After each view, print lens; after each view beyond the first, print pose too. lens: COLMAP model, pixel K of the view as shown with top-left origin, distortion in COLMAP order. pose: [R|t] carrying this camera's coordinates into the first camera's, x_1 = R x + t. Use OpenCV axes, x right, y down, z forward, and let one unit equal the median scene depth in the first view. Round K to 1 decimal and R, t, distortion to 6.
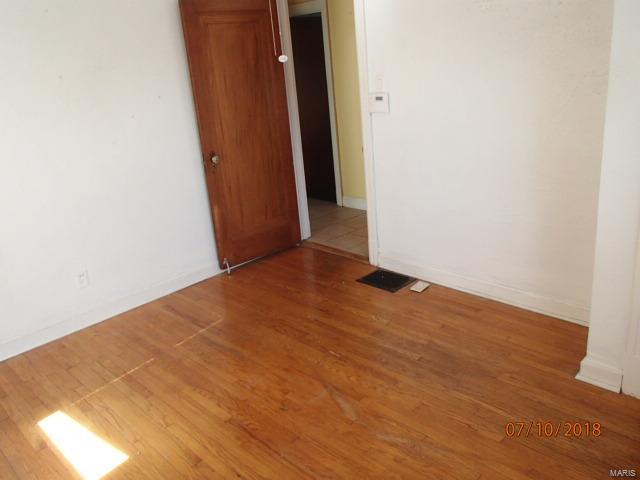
lens RADIAL K [[530.9, 0, 320.0], [0, 530.9, 240.0], [0, 0, 1]] dist [-0.006364, 0.009690]
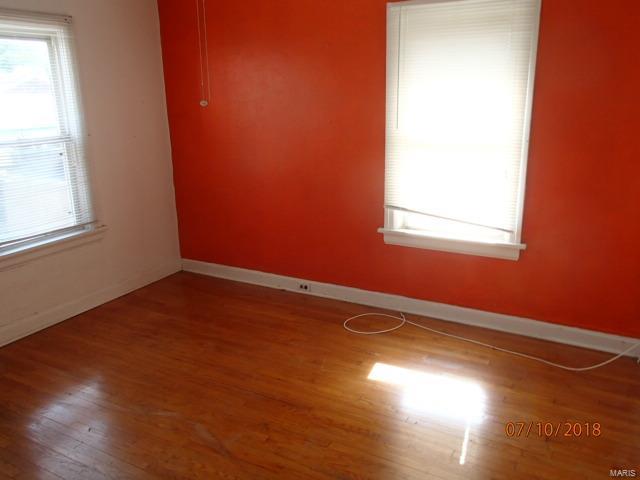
lens RADIAL K [[530.9, 0, 320.0], [0, 530.9, 240.0], [0, 0, 1]] dist [-0.006364, 0.009690]
pose [[-0.957353, 0.174922, -0.229949, 0.005095], [0.011976, 0.819236, 0.573331, -0.580714], [0.288671, 0.546127, -0.786394, 1.642747]]
